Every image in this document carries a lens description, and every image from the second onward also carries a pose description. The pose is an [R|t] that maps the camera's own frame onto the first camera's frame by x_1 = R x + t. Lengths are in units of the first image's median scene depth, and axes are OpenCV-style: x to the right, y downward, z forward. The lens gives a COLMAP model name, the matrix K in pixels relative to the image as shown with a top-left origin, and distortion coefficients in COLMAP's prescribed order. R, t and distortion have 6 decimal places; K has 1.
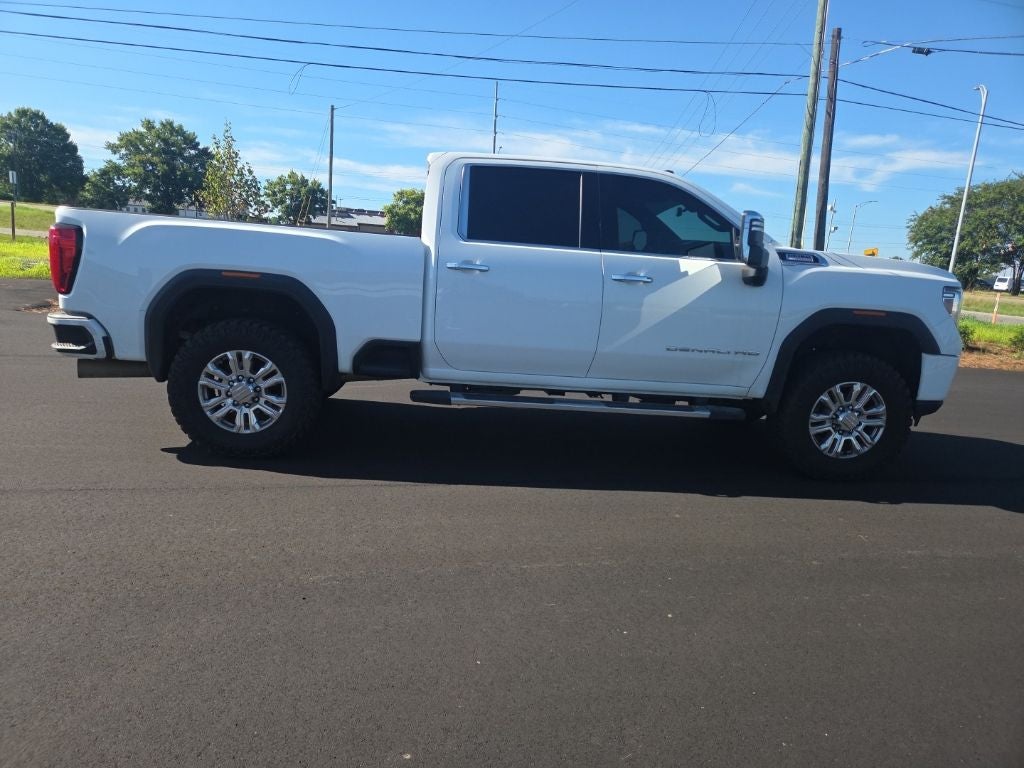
lens RADIAL K [[685.6, 0, 501.9], [0, 685.6, 391.9], [0, 0, 1]] dist [0.075541, -0.067465]
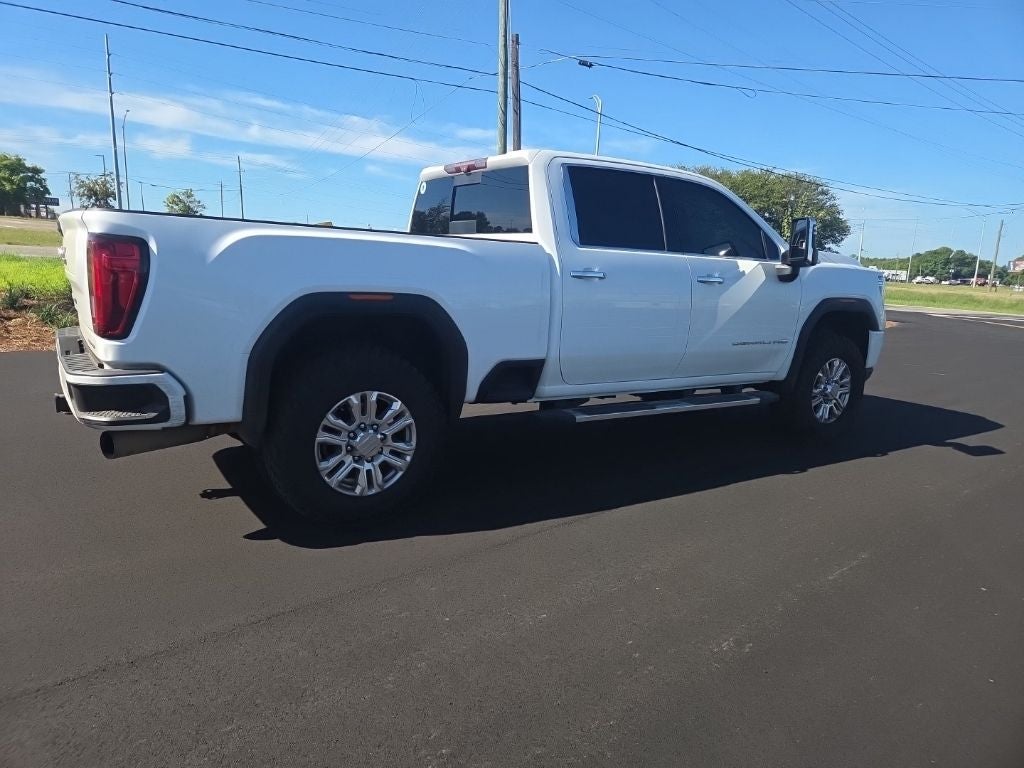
lens RADIAL K [[685.6, 0, 505.3], [0, 685.6, 372.6], [0, 0, 1]] dist [0.075541, -0.067465]
pose [[0.876666, -0.101813, 0.470204, -0.575955], [0.100443, 0.994547, 0.028079, -0.083436], [-0.470498, 0.022612, 0.882111, 0.220812]]
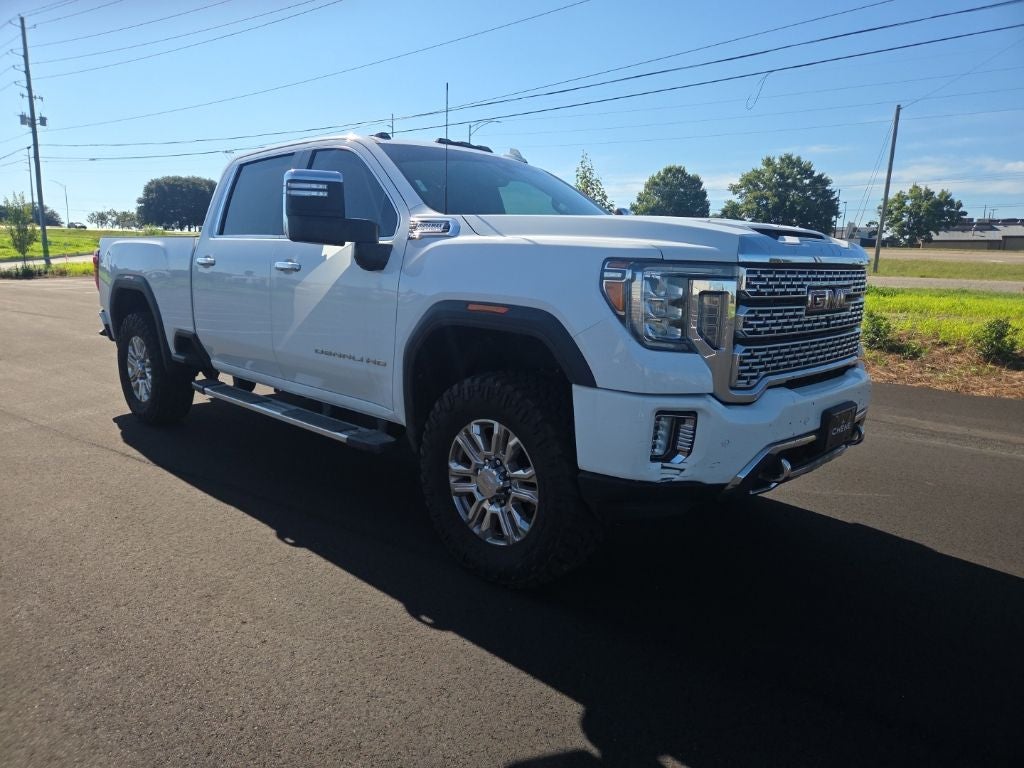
lens RADIAL K [[685.6, 0, 501.8], [0, 685.6, 388.3], [0, 0, 1]] dist [0.075541, -0.067465]
pose [[0.657278, 0.082785, -0.749088, 0.999021], [-0.116686, 0.993142, 0.007372, -0.049916], [0.744560, 0.082562, 0.662430, 0.623692]]
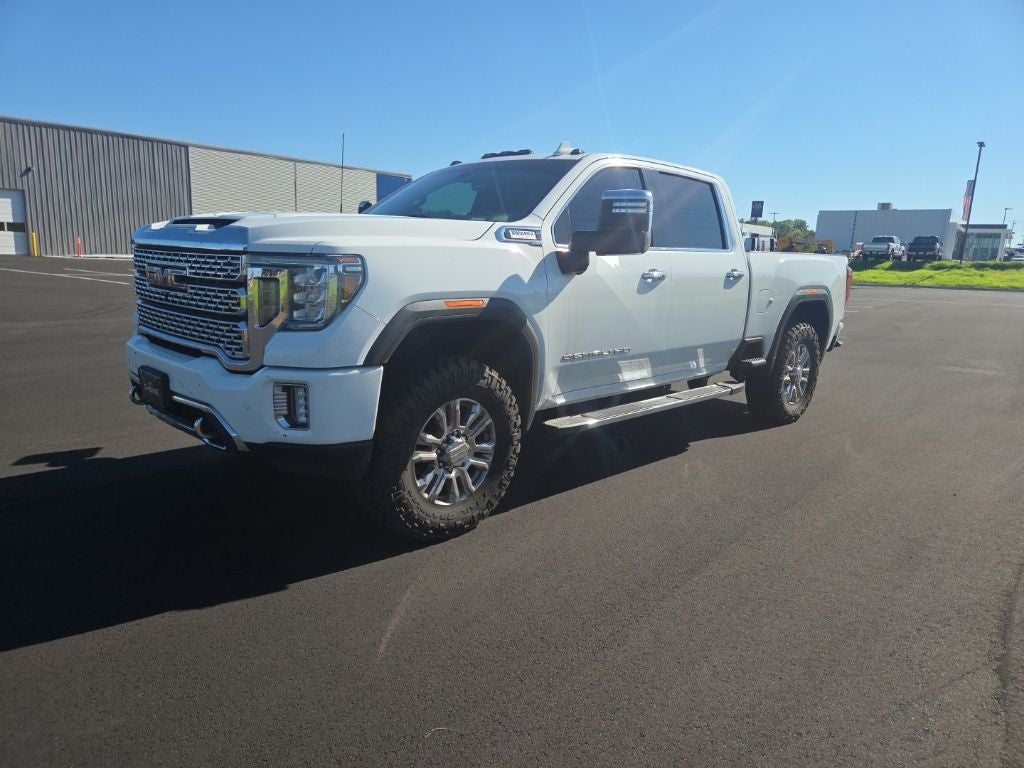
lens RADIAL K [[685.6, 0, 507.9], [0, 685.6, 393.0], [0, 0, 1]] dist [0.075541, -0.067465]
pose [[-0.754755, 0.036307, -0.655001, 0.926727], [-0.208851, 0.933215, 0.292387, -0.327692], [0.621873, 0.357478, -0.696766, 1.995294]]
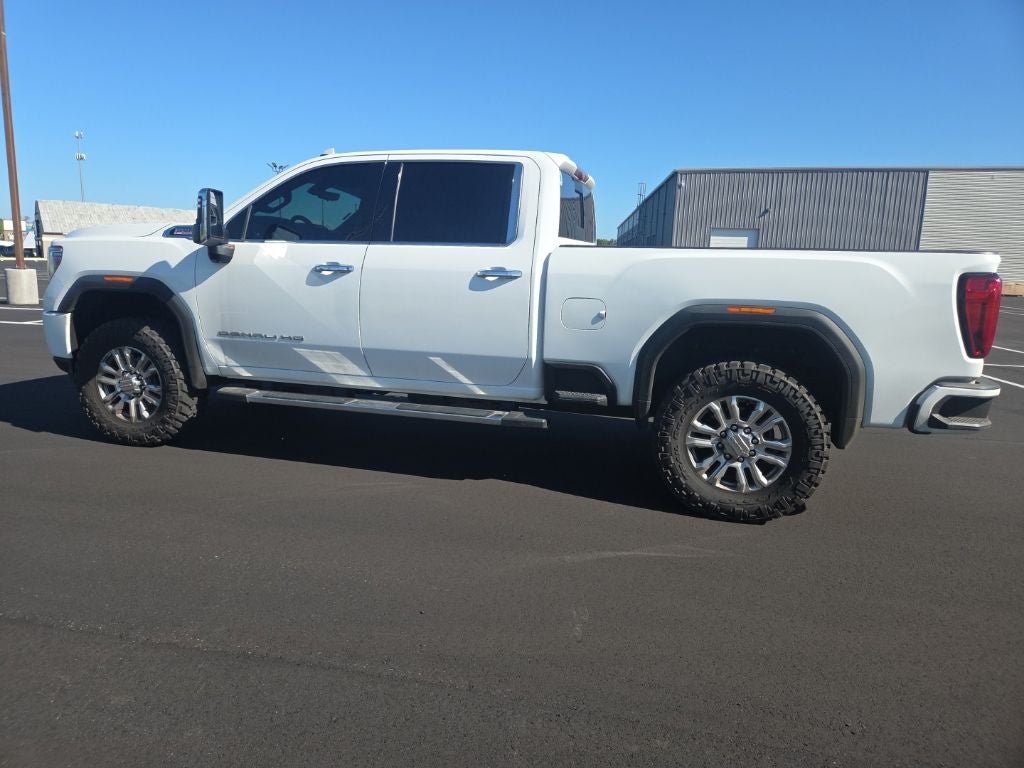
lens RADIAL K [[686.2, 0, 502.1], [0, 686.2, 368.5], [0, 0, 1]] dist [0.070145, -0.058002]
pose [[-0.932658, -0.149476, 0.328338, -0.388937], [-0.025509, 0.935171, 0.353277, -0.453460], [-0.359858, 0.321111, -0.876008, 2.186613]]
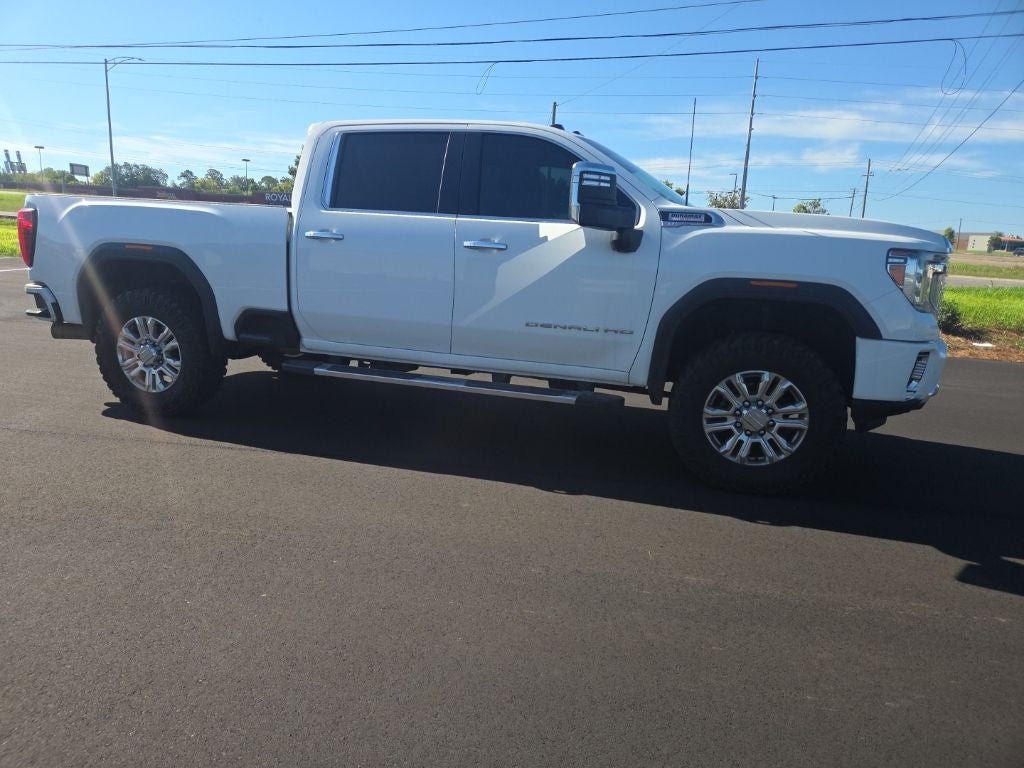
lens RADIAL K [[685.6, 0, 499.2], [0, 685.6, 392.0], [0, 0, 1]] dist [0.075541, -0.067465]
pose [[0.933906, 0.053481, -0.353495, 0.526019], [-0.051214, 0.998563, 0.015772, 0.013423], [0.353830, 0.003375, 0.935303, 0.151337]]
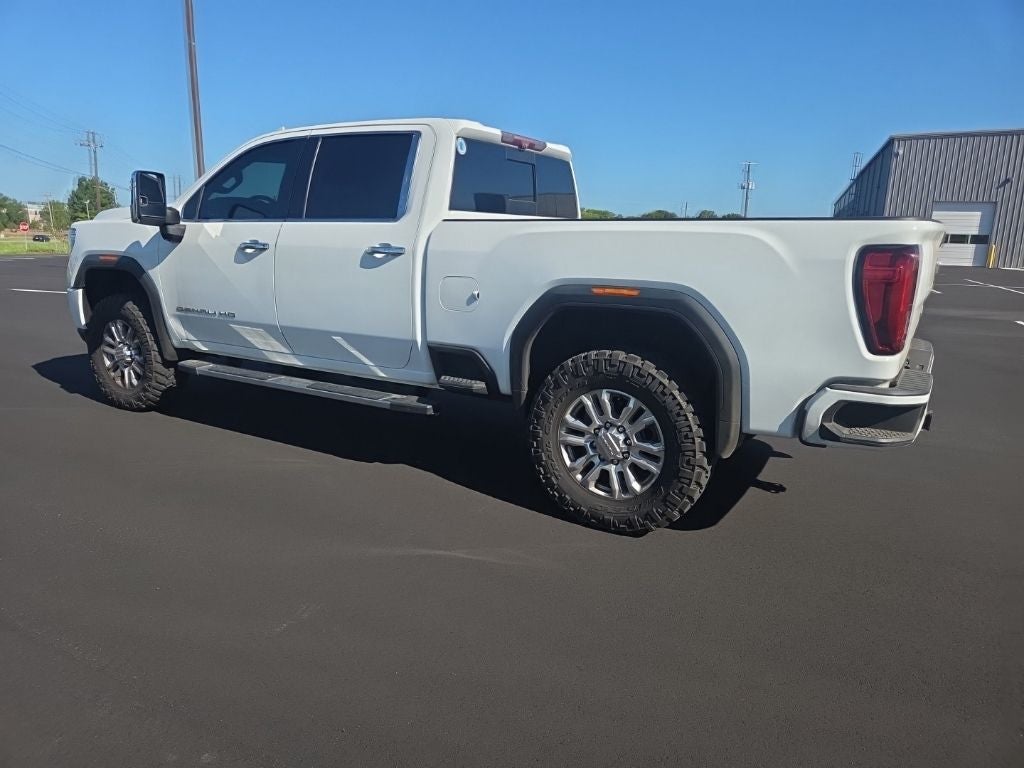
lens RADIAL K [[686.2, 0, 507.6], [0, 686.2, 378.8], [0, 0, 1]] dist [0.070145, -0.058002]
pose [[-0.805827, -0.199766, 0.557437, -0.697638], [0.038072, 0.921951, 0.385431, -0.430176], [-0.590926, 0.331814, -0.735327, 1.961705]]
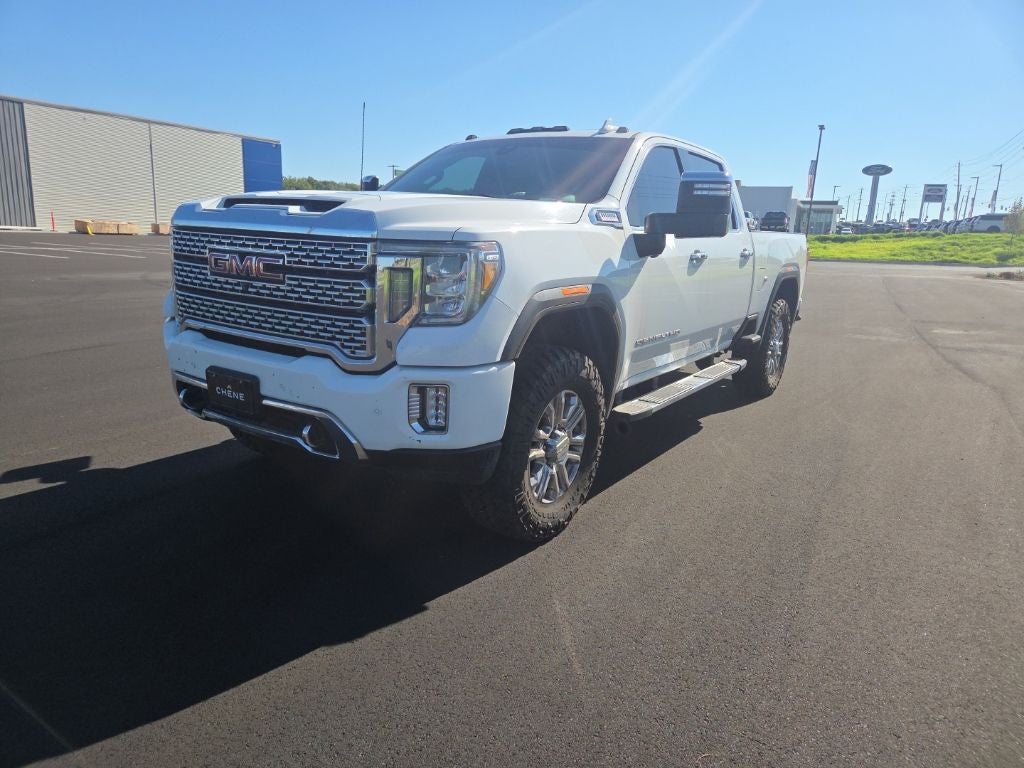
lens RADIAL K [[685.6, 0, 498.4], [0, 685.6, 379.2], [0, 0, 1]] dist [0.075541, -0.067465]
pose [[-0.630687, 0.073669, -0.772533, 1.064037], [-0.226628, 0.934605, 0.274141, -0.284004], [0.742209, 0.347975, -0.572747, 1.801073]]
